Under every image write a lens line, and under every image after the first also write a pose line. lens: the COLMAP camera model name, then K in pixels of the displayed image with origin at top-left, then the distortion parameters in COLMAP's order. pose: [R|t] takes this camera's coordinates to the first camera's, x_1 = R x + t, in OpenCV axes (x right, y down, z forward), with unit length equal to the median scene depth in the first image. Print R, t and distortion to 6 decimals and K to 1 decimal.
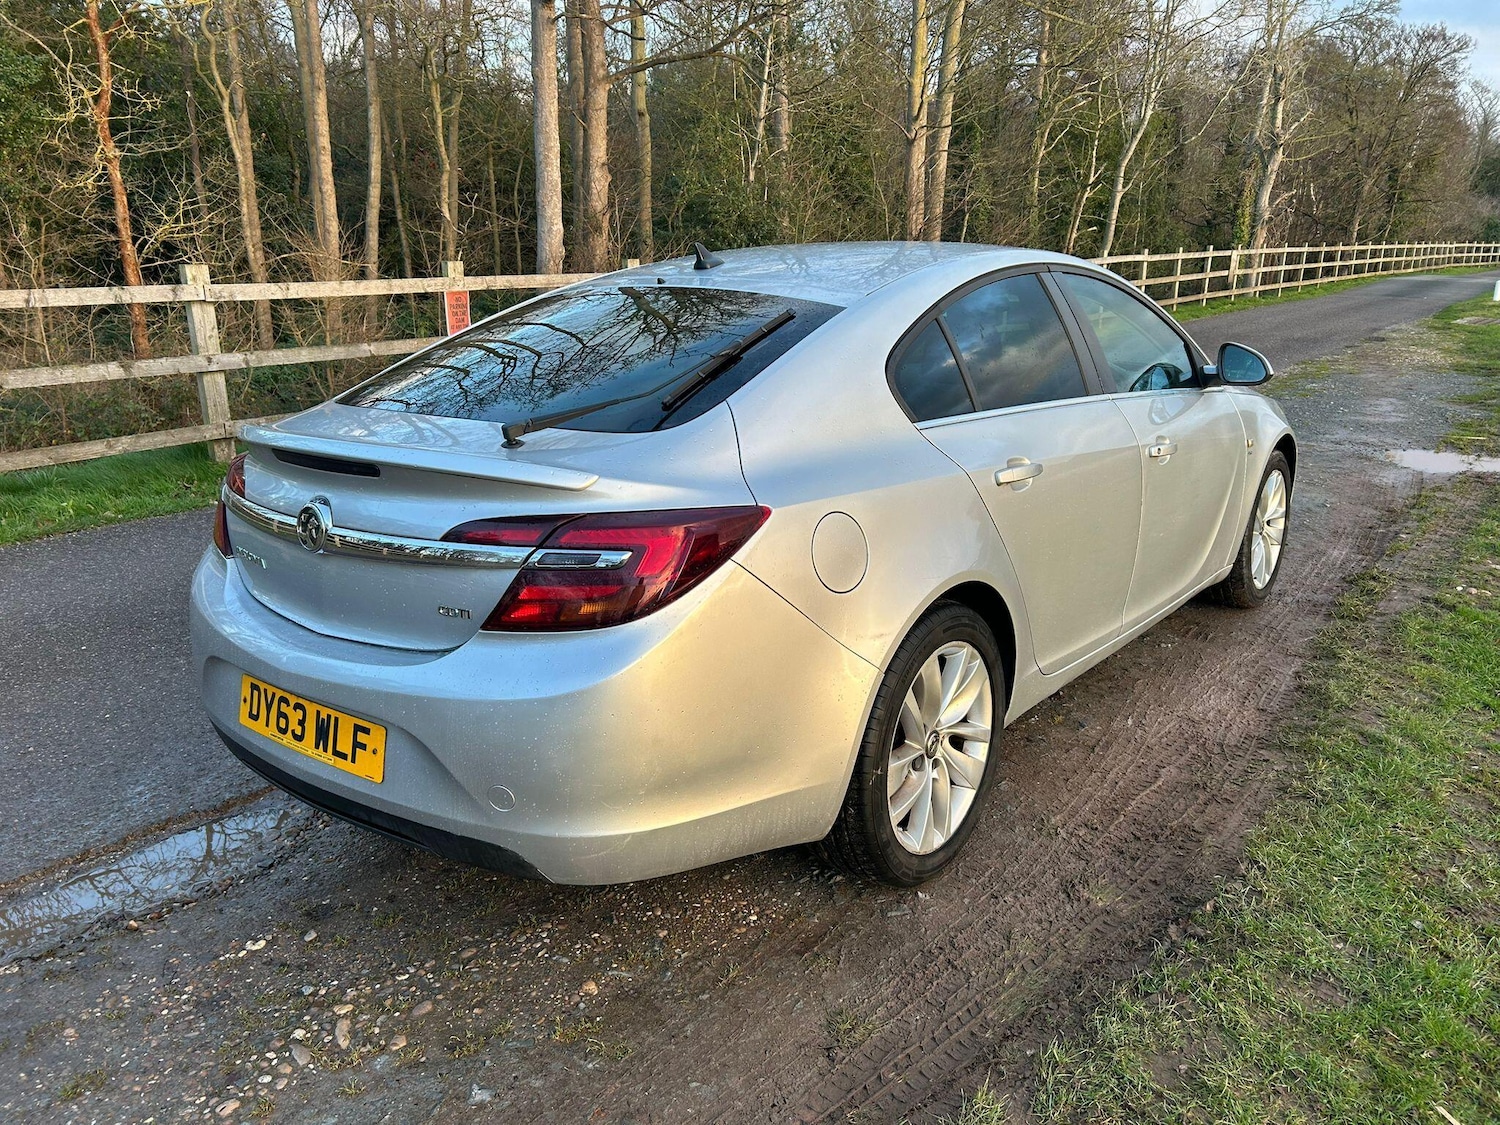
lens RADIAL K [[1150.3, 0, 756.9], [0, 1150.3, 567.0], [0, 0, 1]] dist [0.042191, -0.045880]
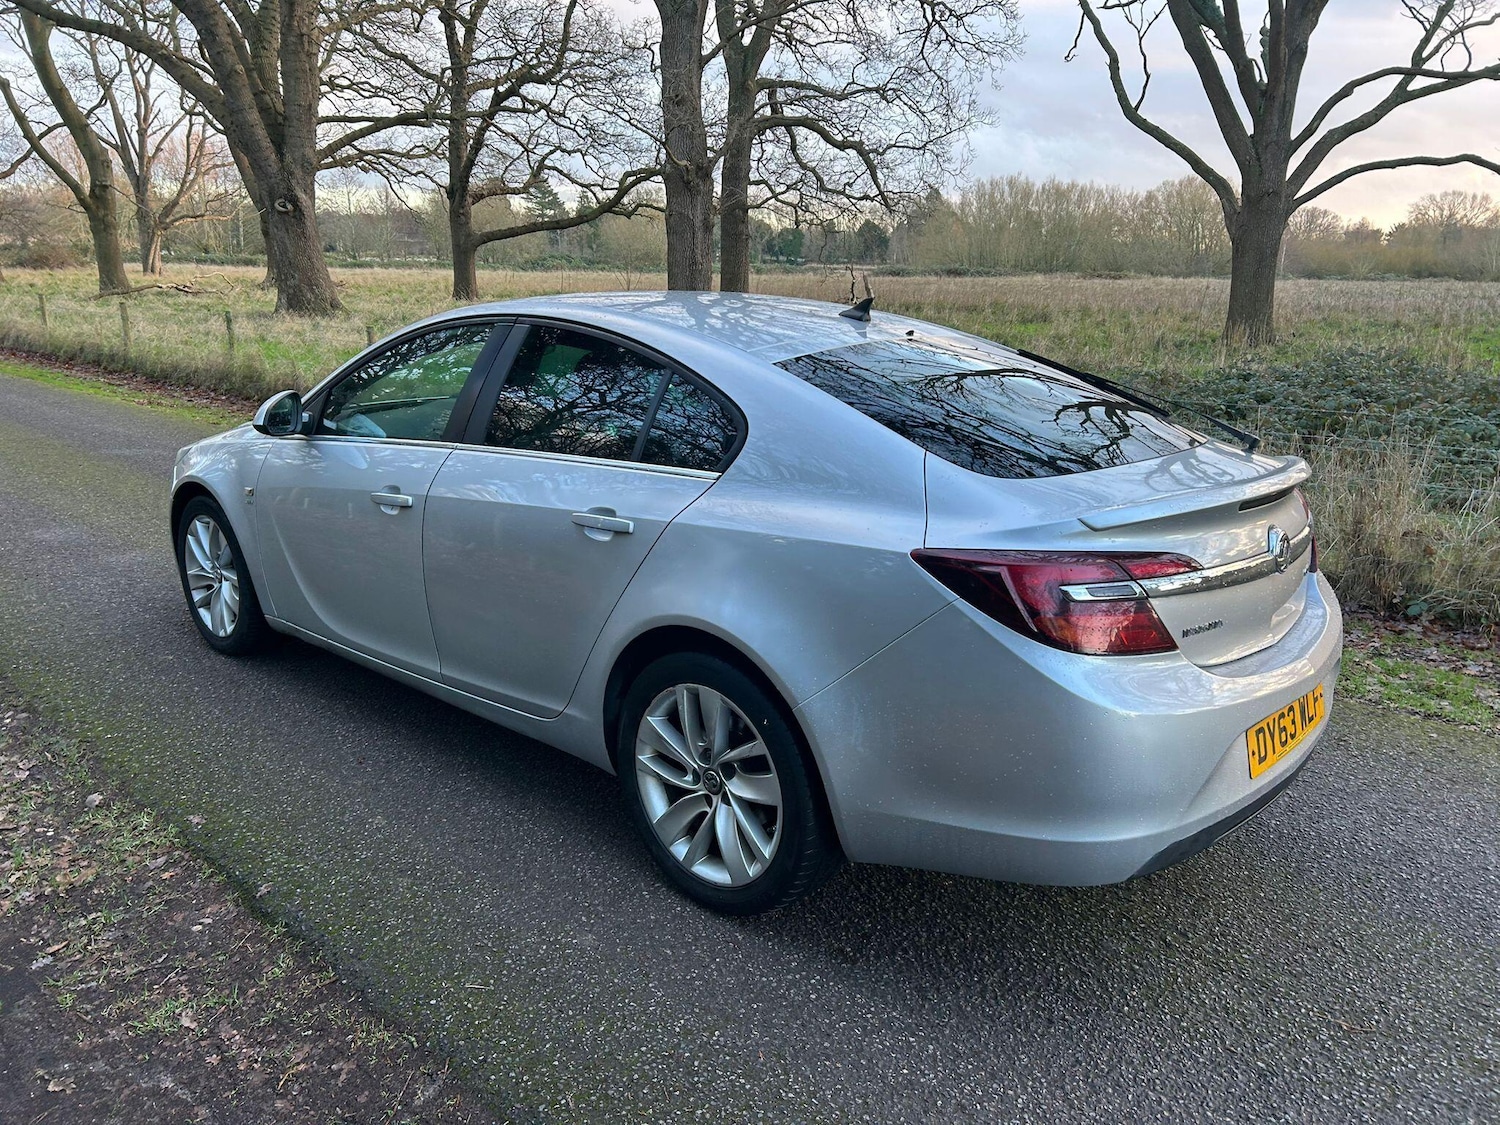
lens RADIAL K [[1145.8, 0, 765.1], [0, 1145.8, 556.6], [0, 0, 1]] dist [0.045122, -0.047402]
pose [[0.053608, -0.219451, 0.974150, -1.468136], [0.240172, 0.949748, 0.200737, -0.366957], [-0.969249, 0.223202, 0.103620, 1.324838]]
